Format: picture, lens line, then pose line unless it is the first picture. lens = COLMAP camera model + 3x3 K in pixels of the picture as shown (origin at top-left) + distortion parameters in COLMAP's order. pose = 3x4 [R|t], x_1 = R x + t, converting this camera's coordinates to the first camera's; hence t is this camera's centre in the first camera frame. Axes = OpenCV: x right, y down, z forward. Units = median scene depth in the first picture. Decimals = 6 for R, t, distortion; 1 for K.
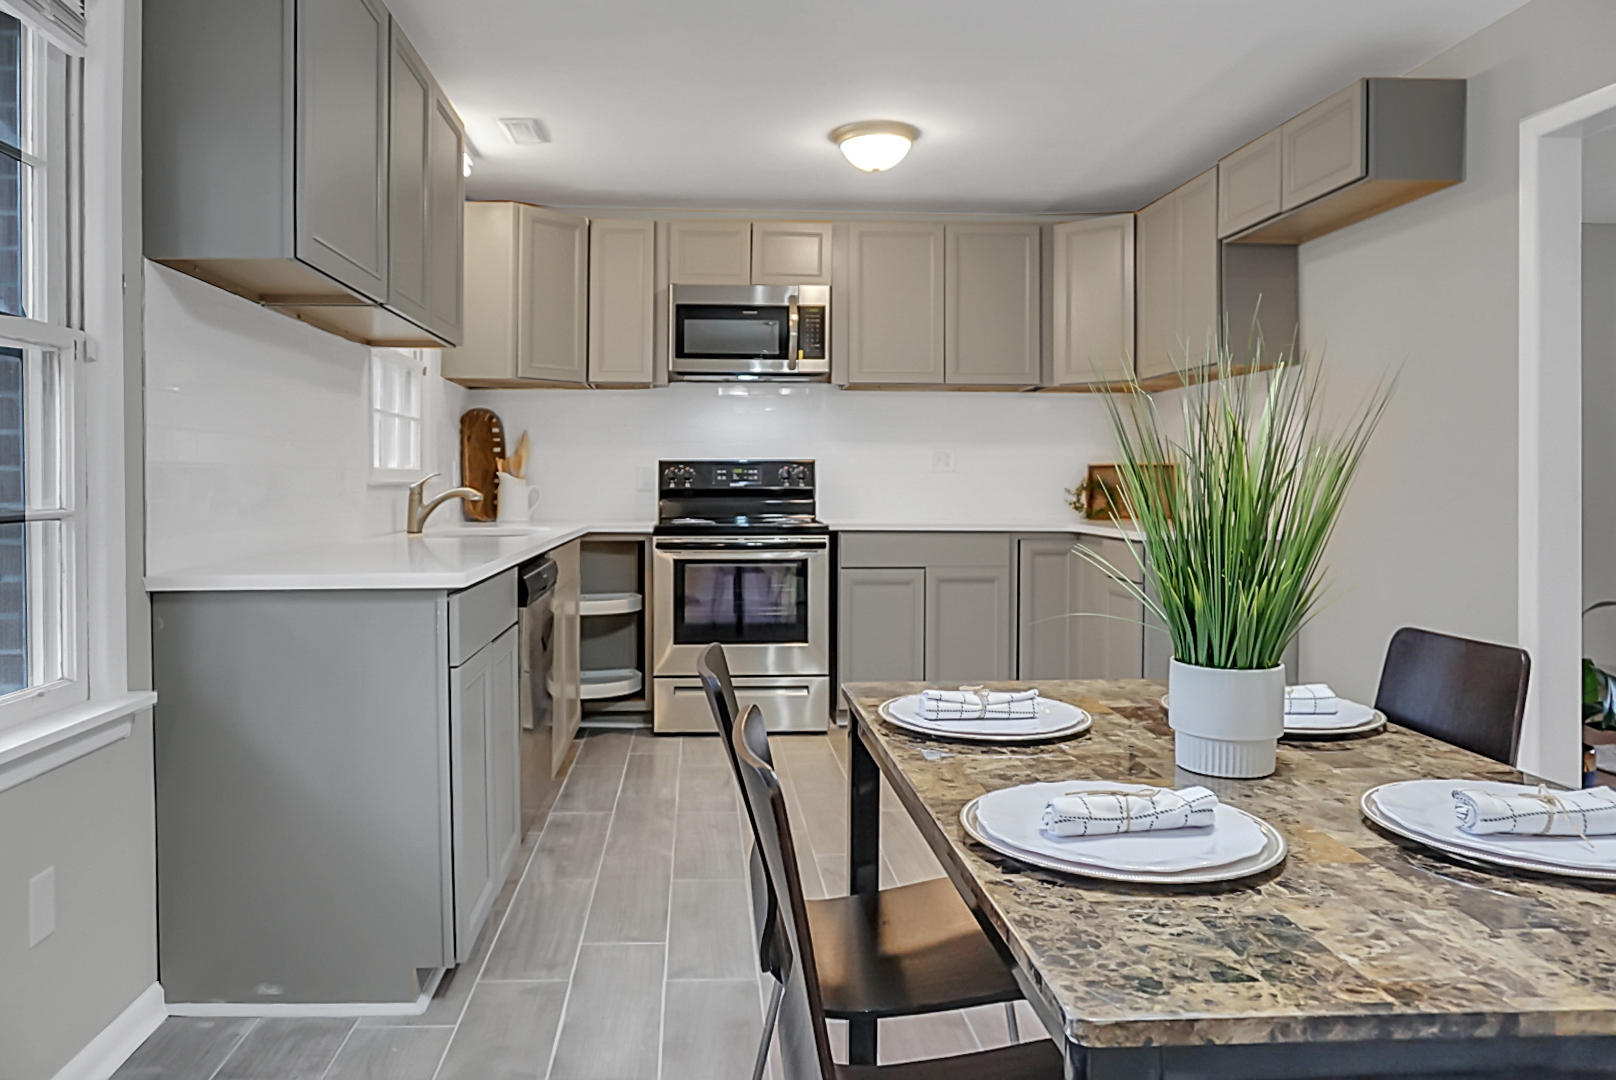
lens RADIAL K [[1128.3, 0, 759.8], [0, 1128.3, 517.1], [0, 0, 1]] dist [-0.002471, 0.002309]
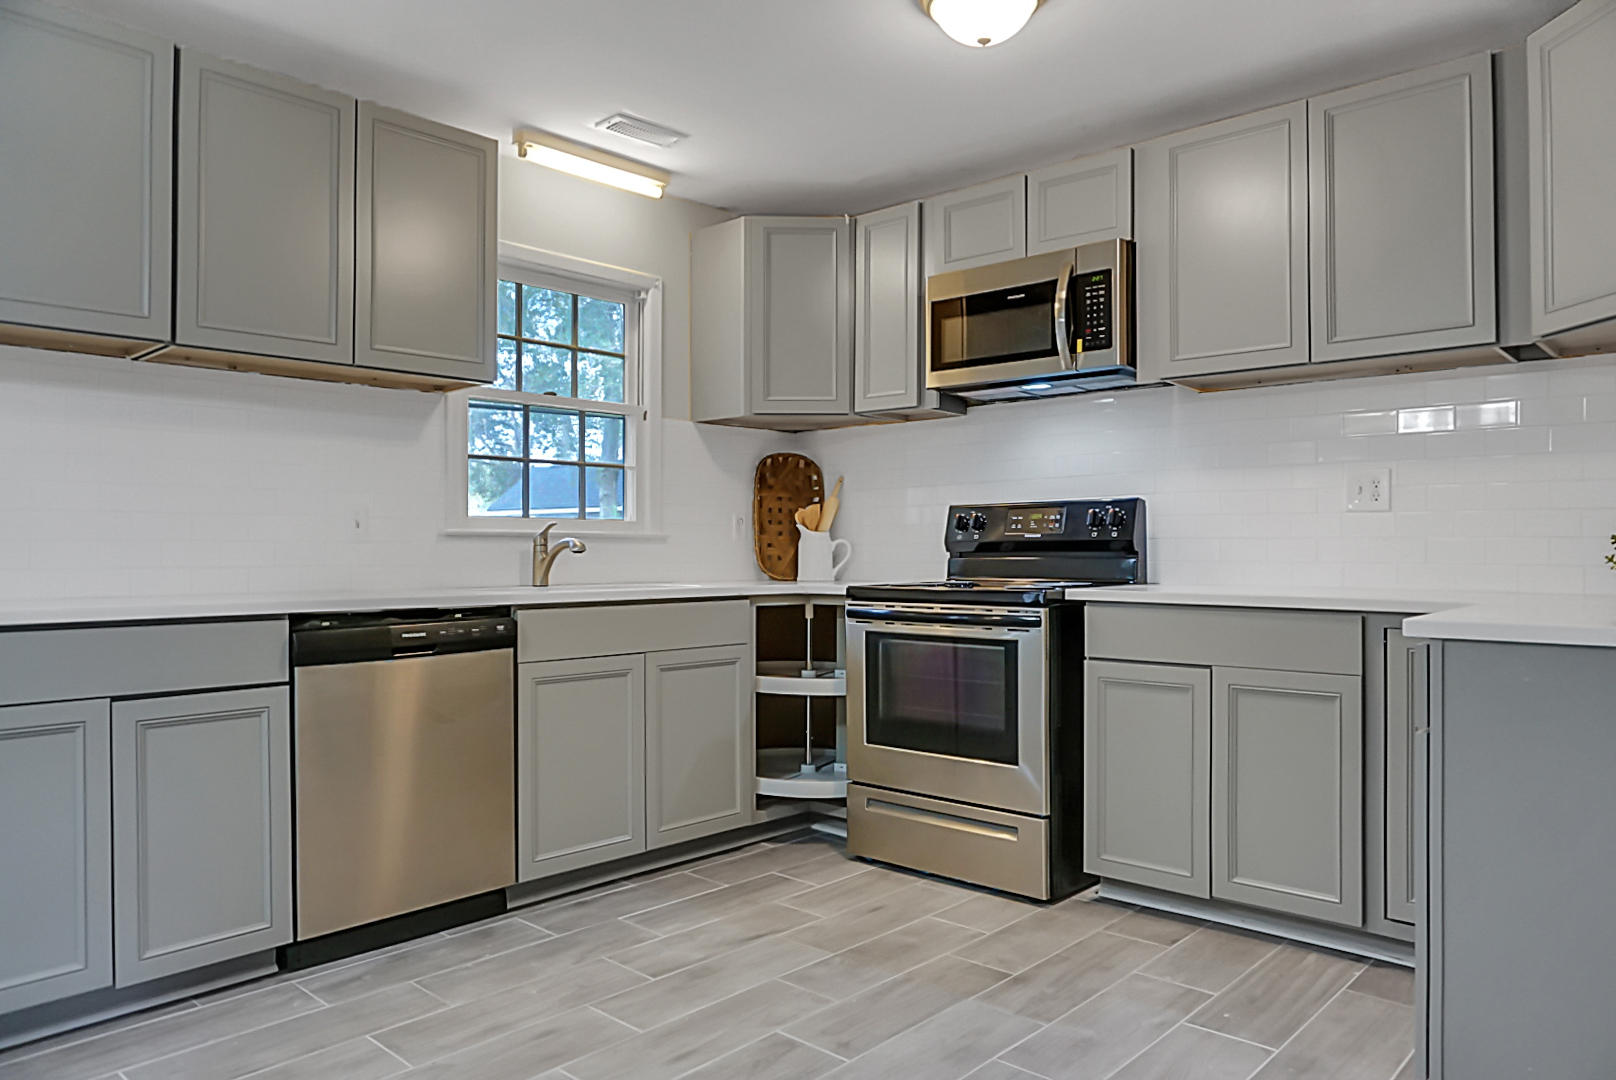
lens RADIAL K [[1099.3, 0, 803.4], [0, 1099.3, 540.5], [0, 0, 1]] dist [-0.035257, -0.001682]
pose [[0.694119, -0.008371, -0.719811, 0.401008], [-0.020887, 0.999277, -0.031762, 0.000259], [0.719557, 0.037081, 0.693443, 0.418755]]
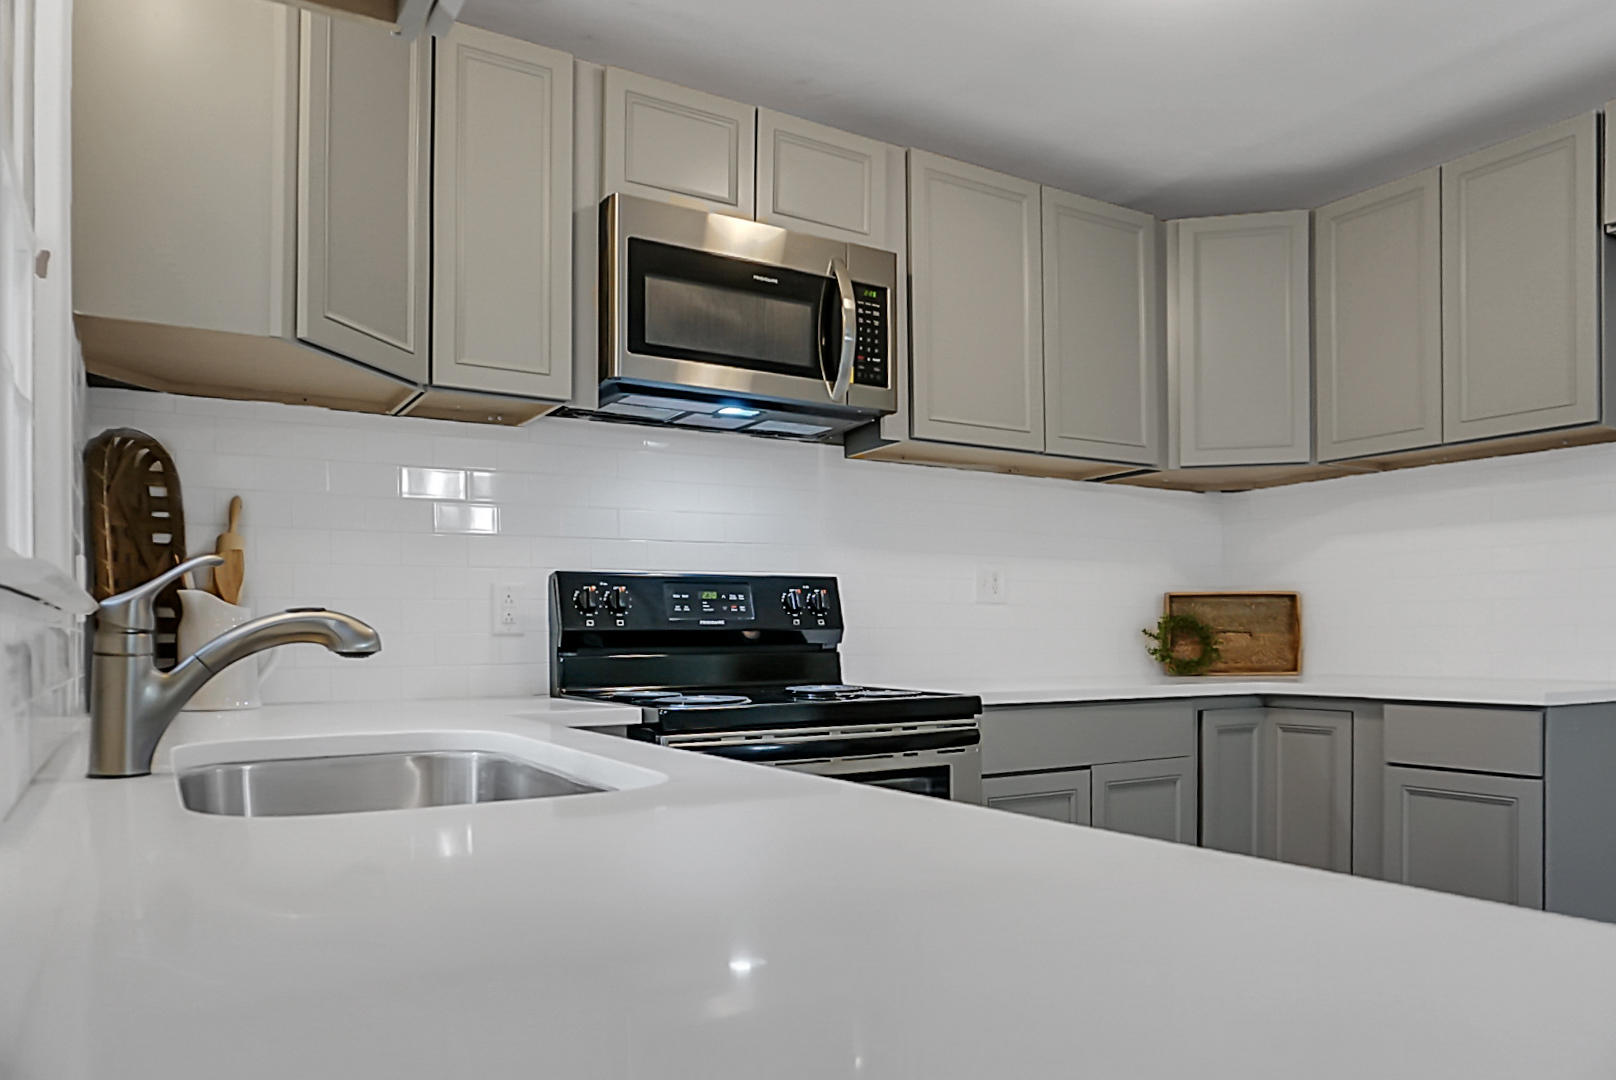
lens RADIAL K [[1133.9, 0, 822.8], [0, 1133.9, 646.4], [0, 0, 1]] dist [-0.012916, -0.003509]
pose [[0.878507, -0.009520, 0.477634, -0.229460], [0.021752, 0.999562, -0.020086, -0.006443], [-0.477234, 0.028035, 0.878329, 0.546477]]
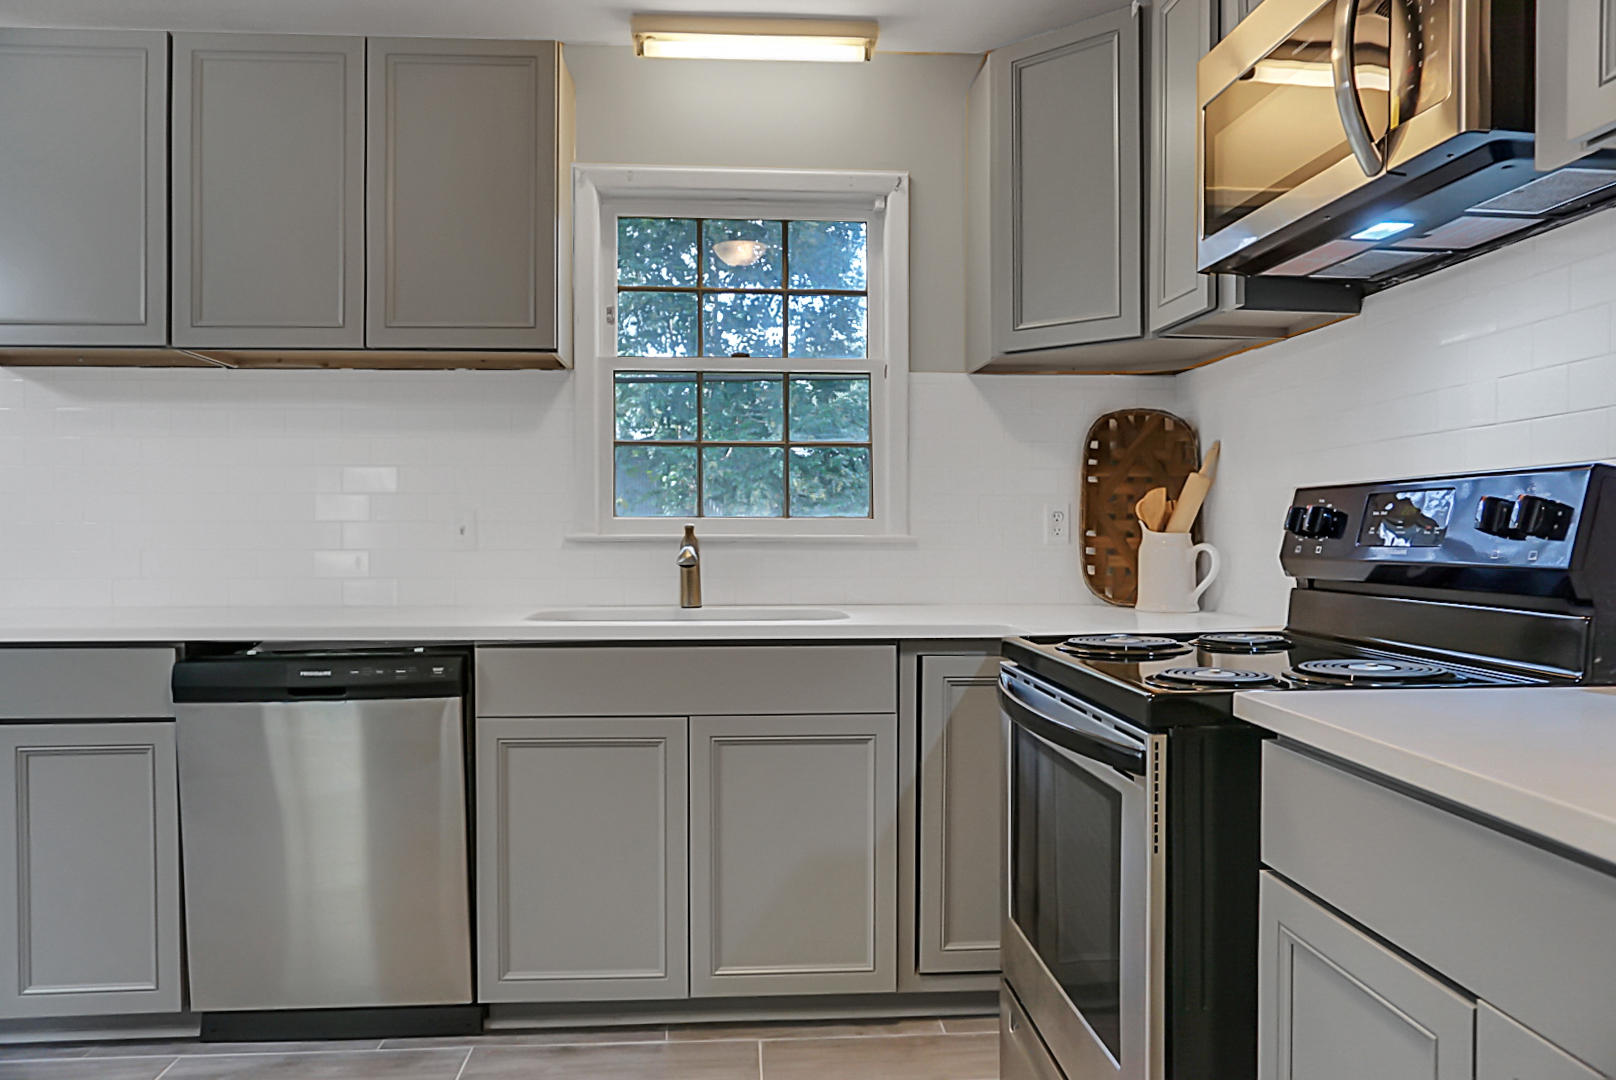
lens RADIAL K [[1088.4, 0, 808.0], [0, 1088.4, 536.3], [0, 0, 1]] dist [-0.031660, 0.002481]
pose [[0.017756, 0.008297, -0.999808, 0.315063], [-0.031080, 0.999487, 0.007742, -0.031202], [0.999359, 0.030936, 0.018005, 0.846911]]
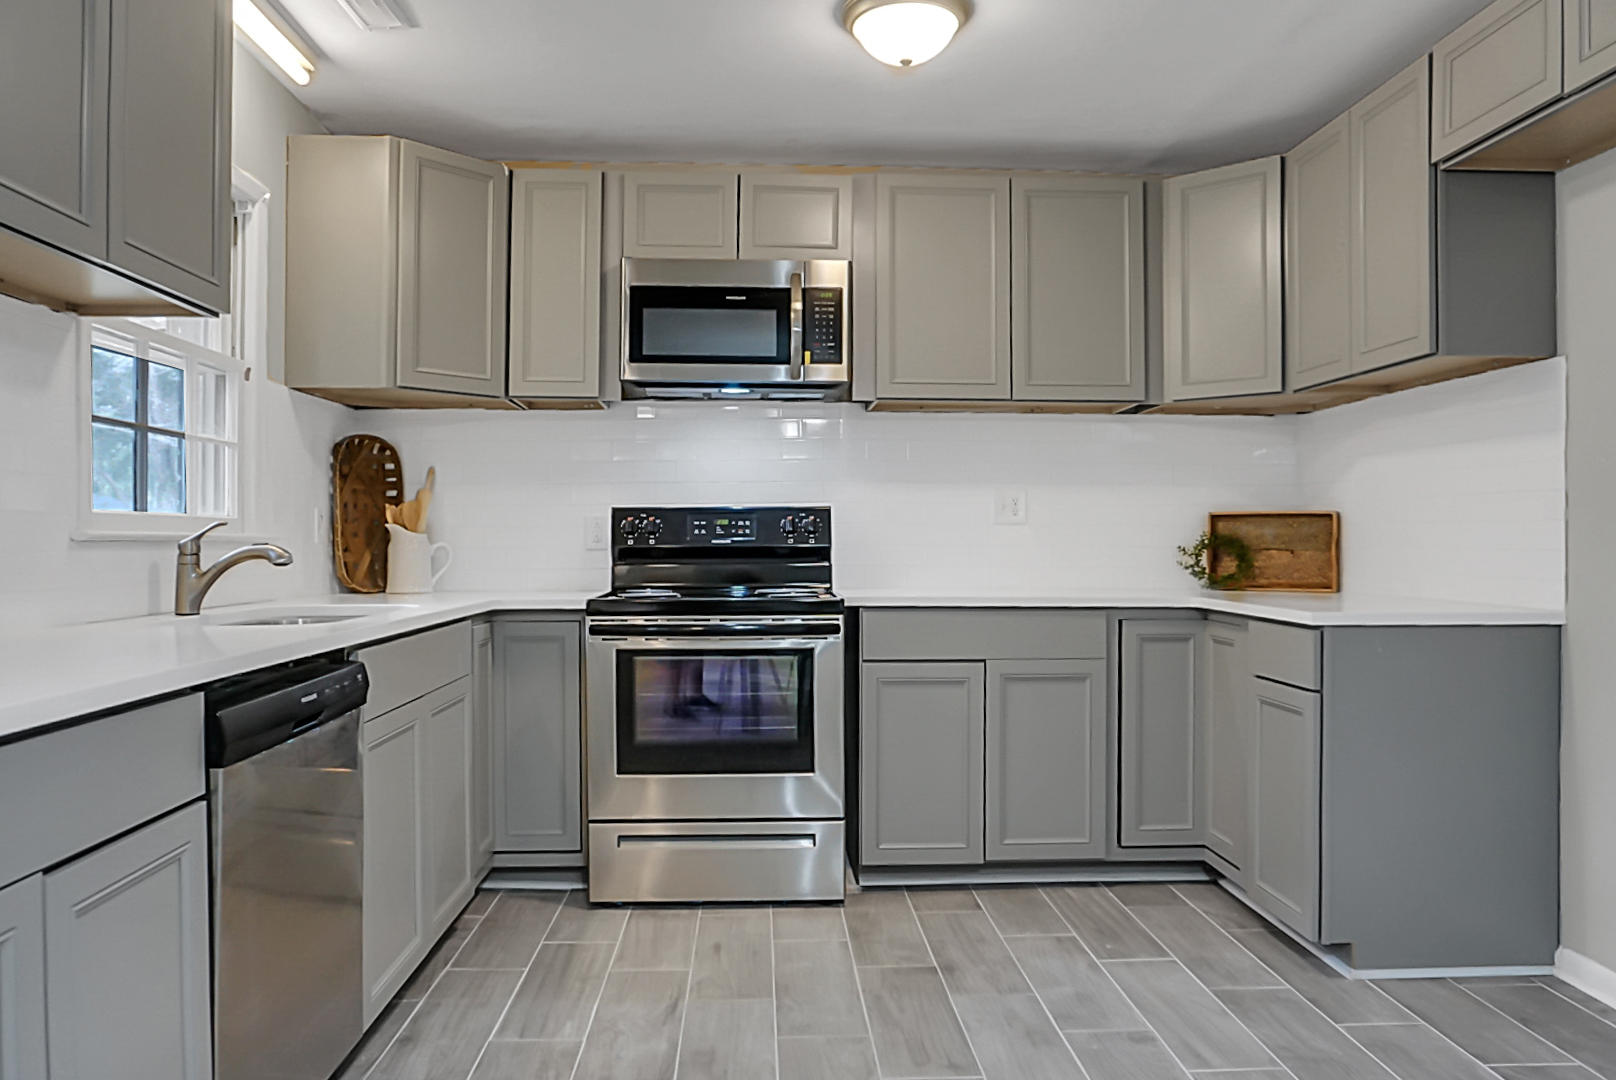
lens RADIAL K [[1154.3, 0, 805.0], [0, 1154.3, 547.1], [0, 0, 1]] dist [-0.020082, 0.002943]
pose [[0.999935, -0.000204, -0.011384, 0.042783], [-0.000094, 0.999657, -0.026190, -0.005996], [0.011385, 0.026190, 0.999592, 0.280074]]
